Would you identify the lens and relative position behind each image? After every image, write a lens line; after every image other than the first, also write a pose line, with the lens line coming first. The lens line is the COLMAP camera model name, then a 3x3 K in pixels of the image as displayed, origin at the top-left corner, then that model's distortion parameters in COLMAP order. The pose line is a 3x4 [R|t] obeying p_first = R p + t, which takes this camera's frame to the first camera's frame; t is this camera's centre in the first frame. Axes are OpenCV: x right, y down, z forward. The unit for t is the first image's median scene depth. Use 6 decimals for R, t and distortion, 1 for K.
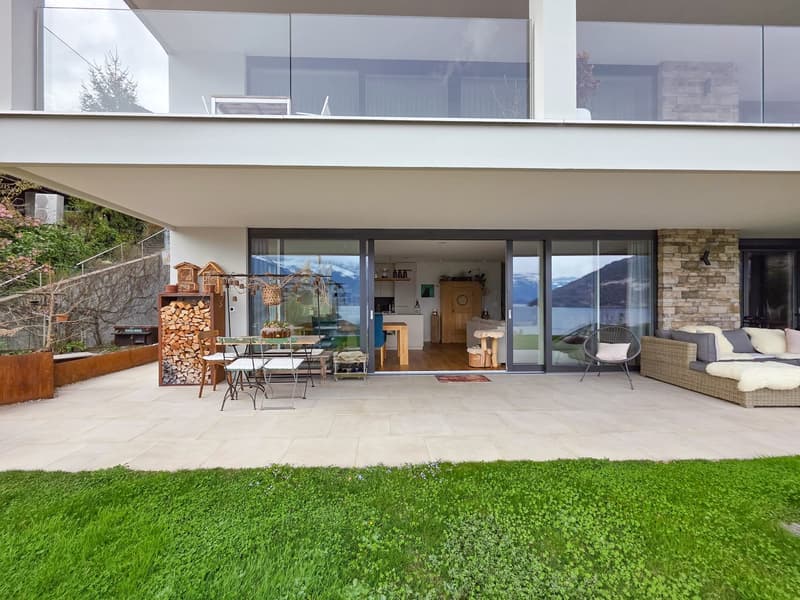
lens RADIAL K [[323.8, 0, 397.2], [0, 323.8, 303.0], [0, 0, 1]] dist [0.001866, -0.000065]
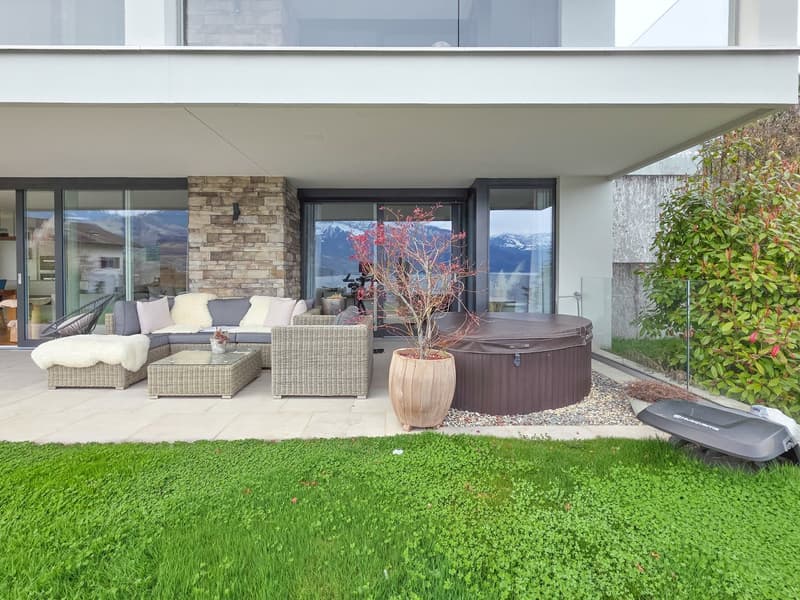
lens RADIAL K [[378.4, 0, 399.9], [0, 378.4, 273.0], [0, 0, 1]] dist [-0.001970, -0.000590]
pose [[0.999476, 0.004665, -0.032034, 1.385993], [-0.004113, 0.999842, 0.017298, -0.000765], [0.032110, -0.017157, 0.999337, 0.047592]]
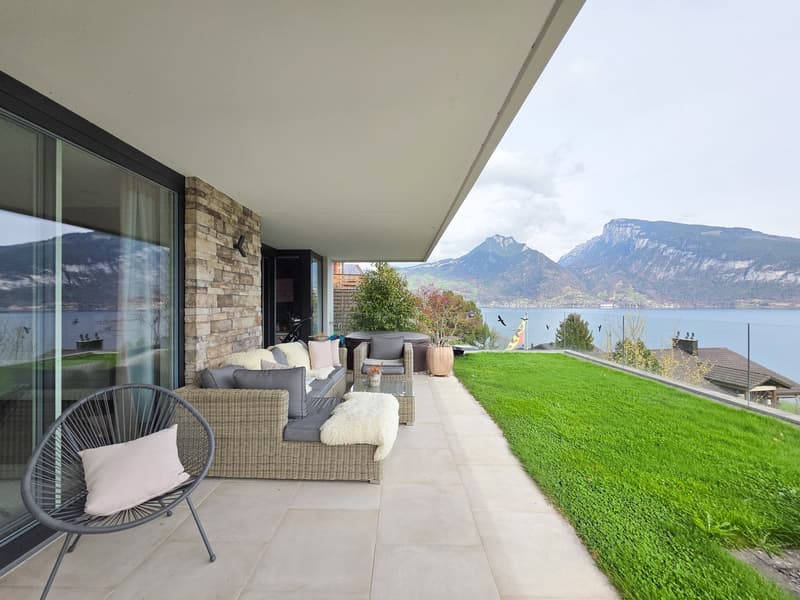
lens RADIAL K [[323.8, 0, 397.2], [0, 323.8, 303.0], [0, 0, 1]] dist [0.001866, -0.000065]
pose [[0.052617, 0.000105, 0.998615, 0.302778], [-0.001639, 0.999999, -0.000019, -0.022049], [-0.998613, -0.001636, 0.052617, 0.638282]]
